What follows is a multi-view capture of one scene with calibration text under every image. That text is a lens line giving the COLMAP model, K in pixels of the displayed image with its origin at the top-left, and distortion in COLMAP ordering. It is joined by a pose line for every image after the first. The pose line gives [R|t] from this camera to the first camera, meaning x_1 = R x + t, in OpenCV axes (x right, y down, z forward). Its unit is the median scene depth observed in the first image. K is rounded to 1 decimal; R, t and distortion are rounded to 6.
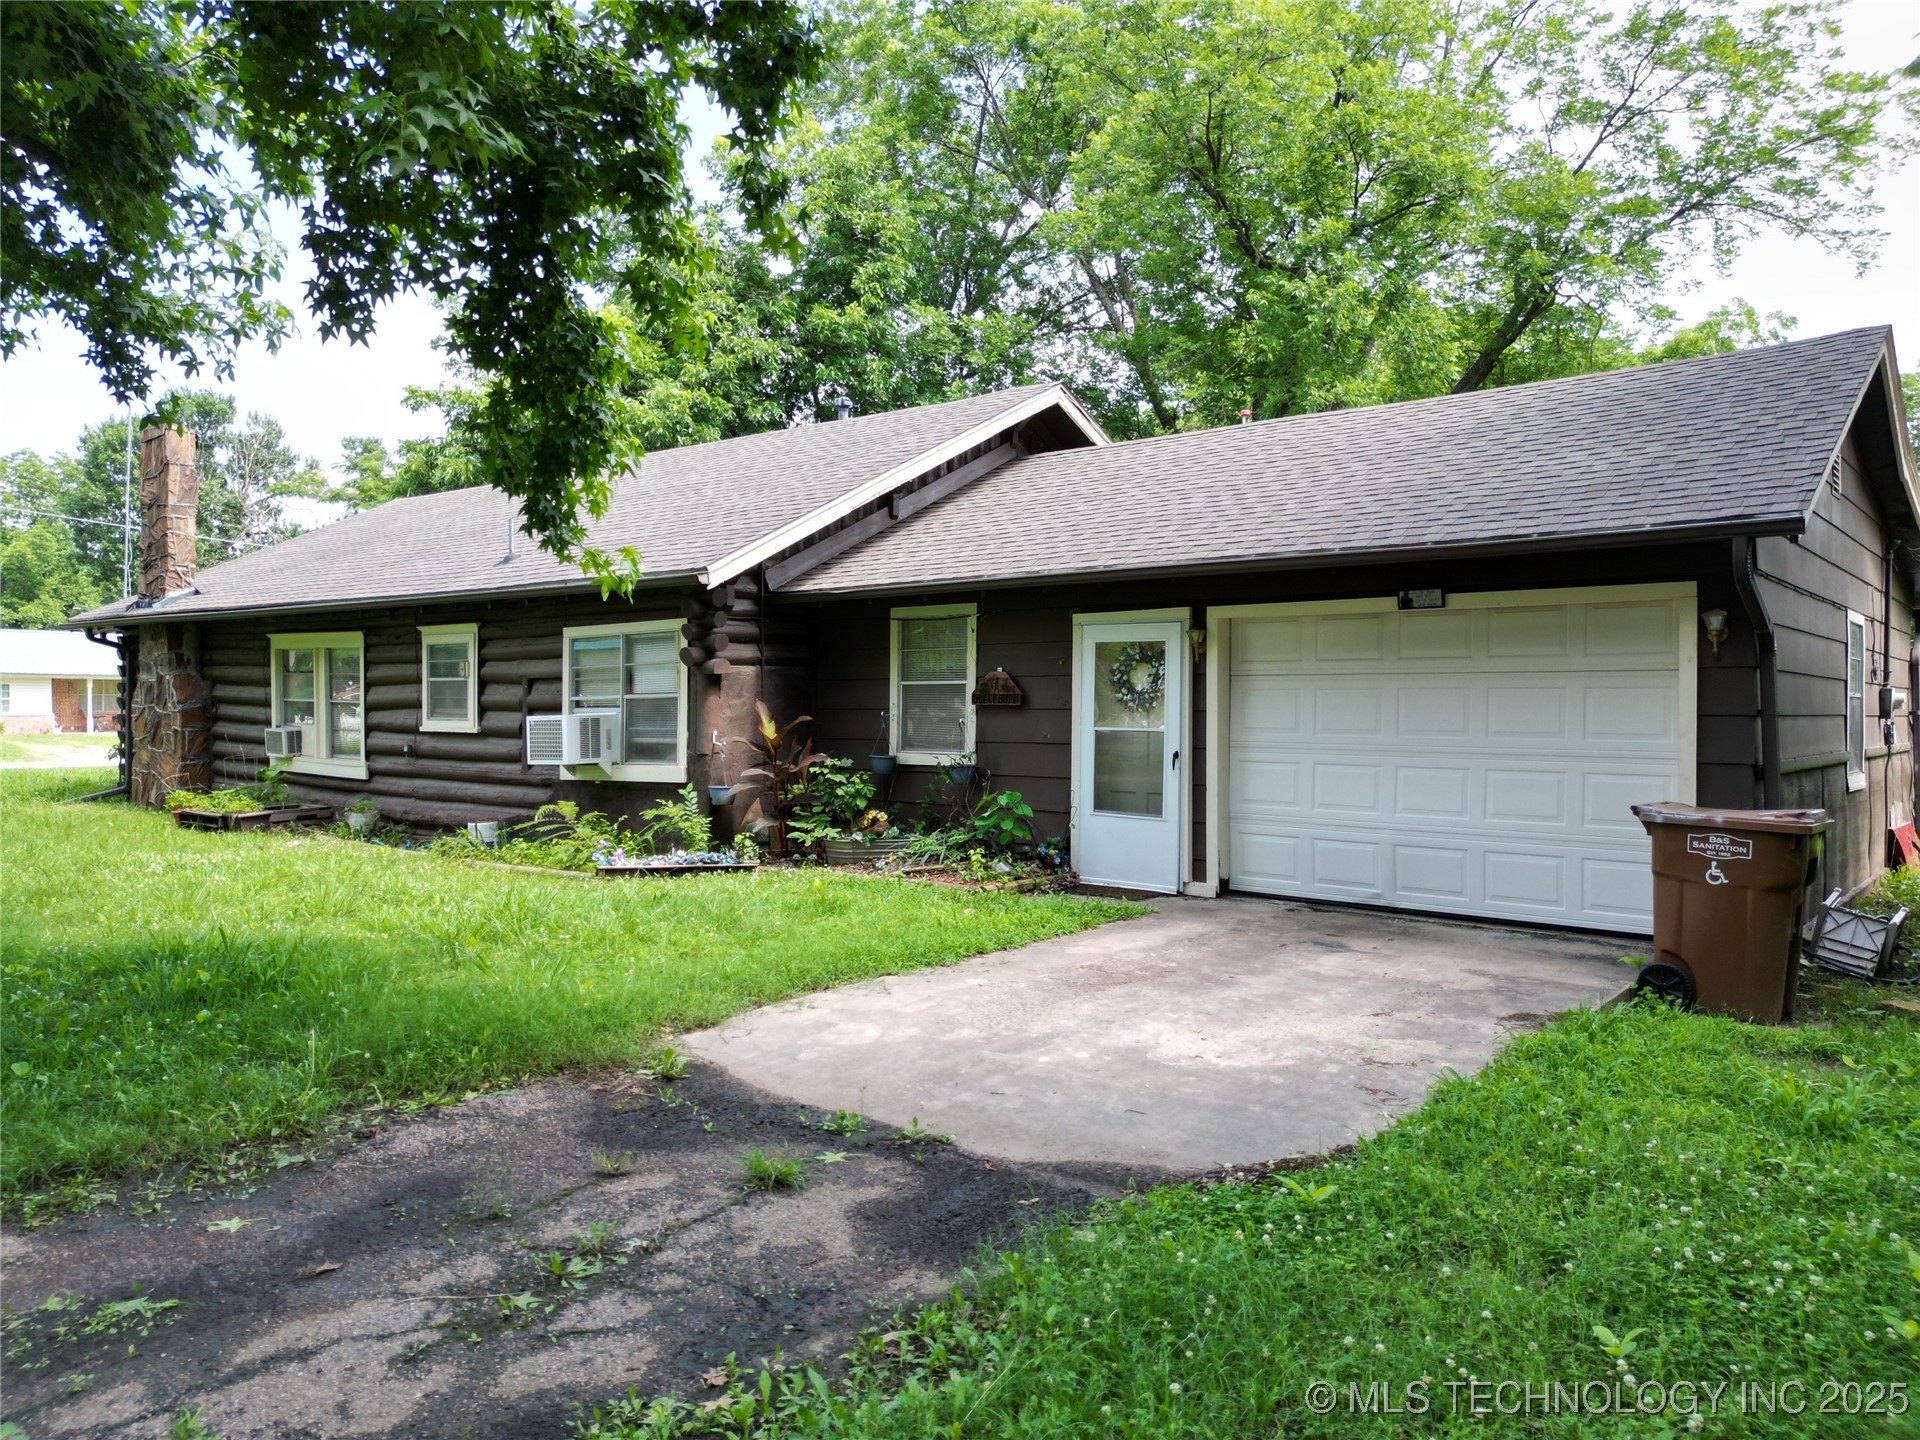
lens RADIAL K [[1345.8, 0, 960.0], [0, 1345.8, 716.9], [0, 0, 1]] dist [0.009185, 0.000304]
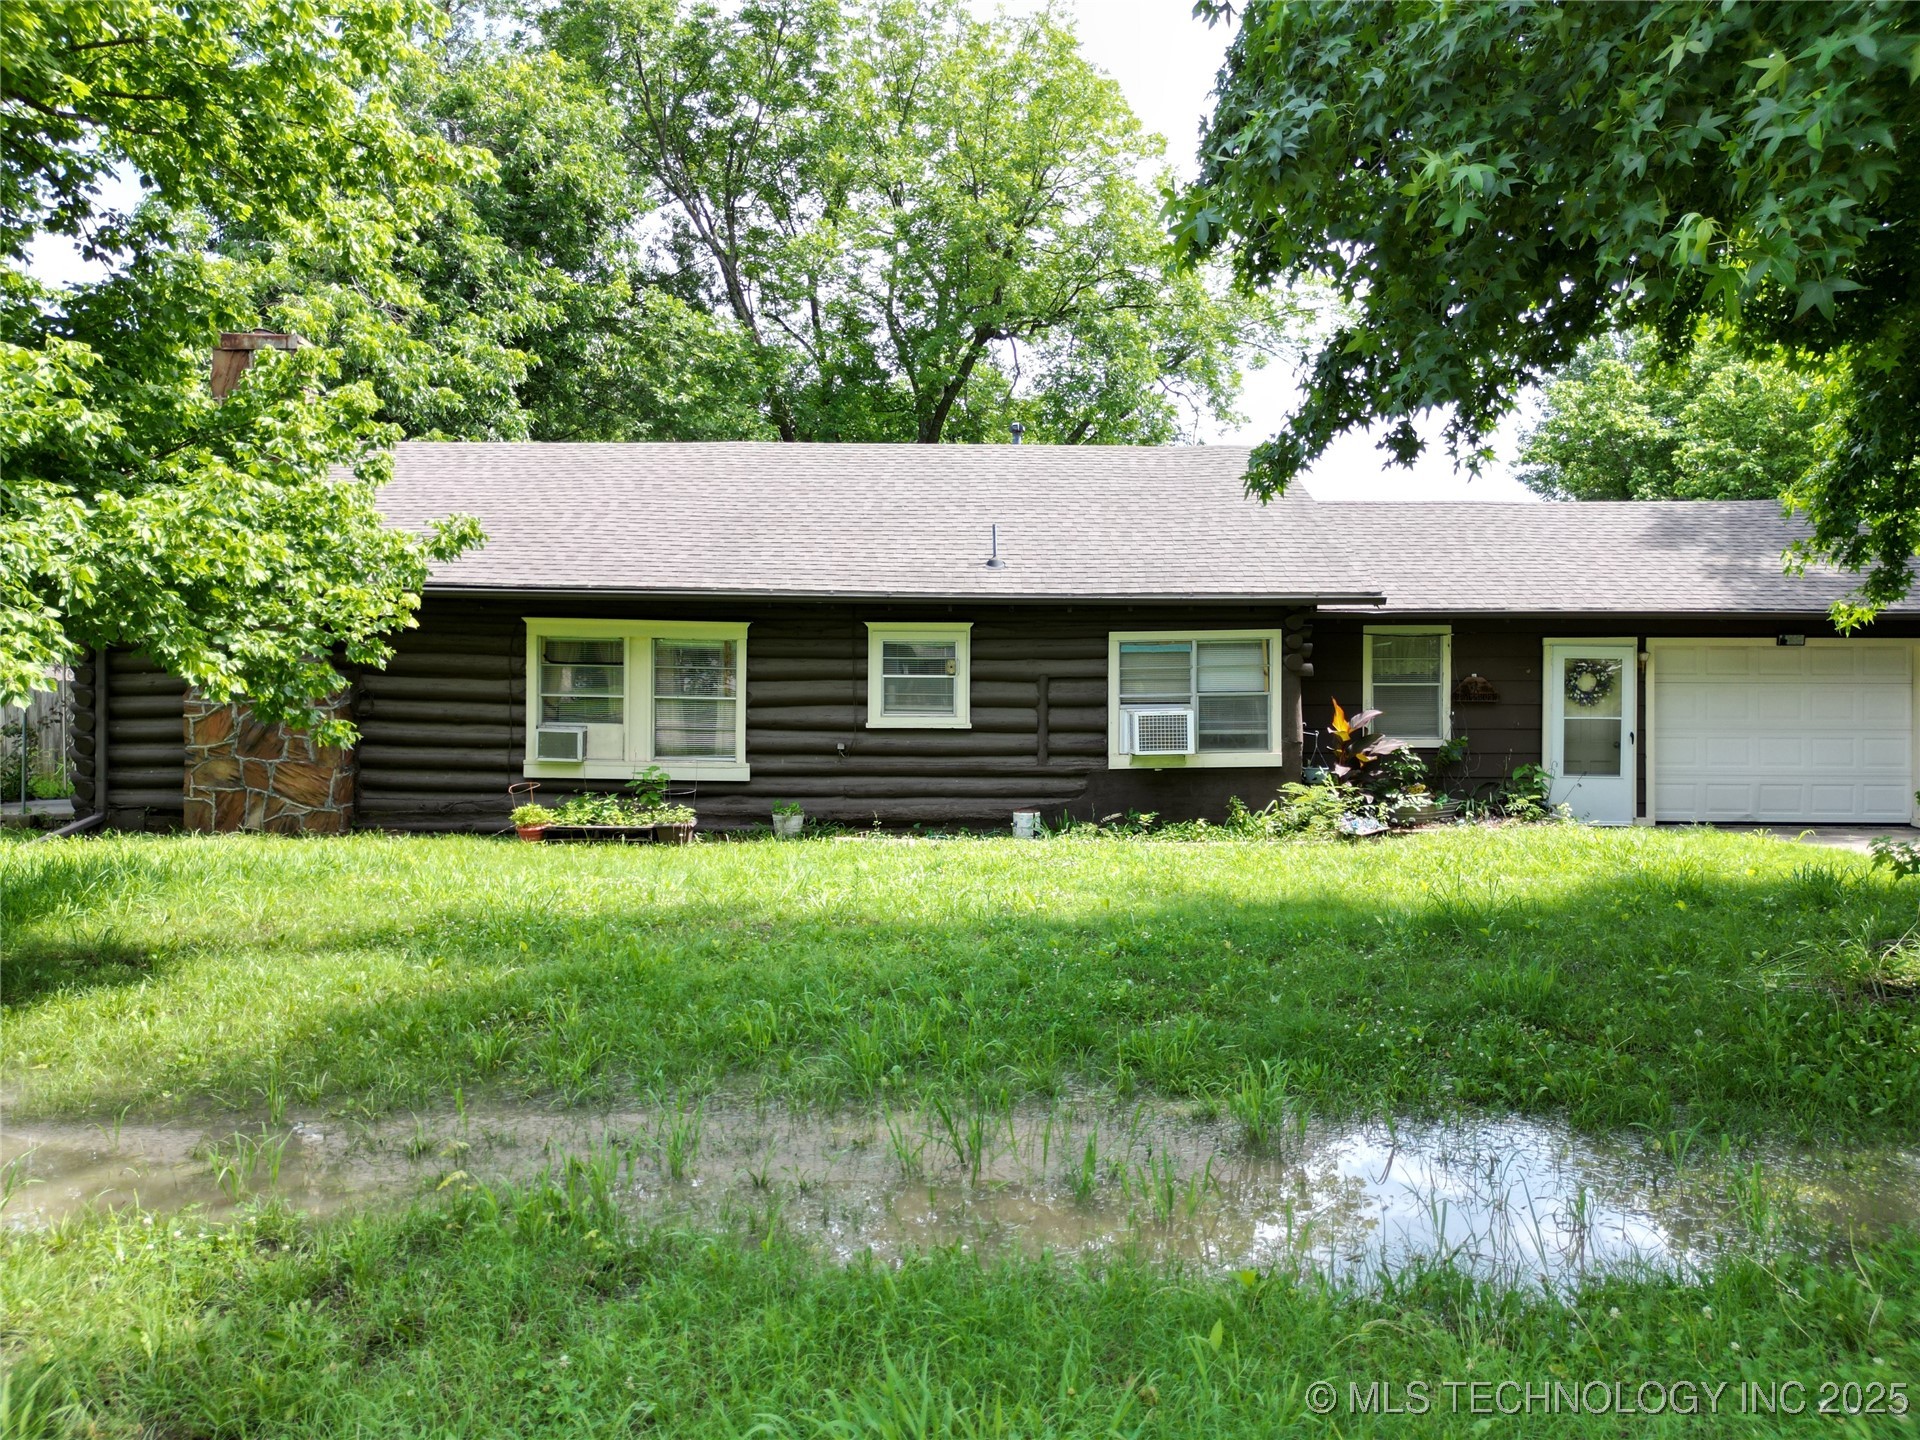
lens RADIAL K [[1345.8, 0, 959.8], [0, 1345.8, 715.7], [0, 0, 1]] dist [0.009185, 0.000304]
pose [[0.788719, -0.010139, 0.614670, -1.175244], [0.005132, 0.999938, 0.009910, -0.010045], [-0.614732, -0.004662, 0.788722, 0.222962]]
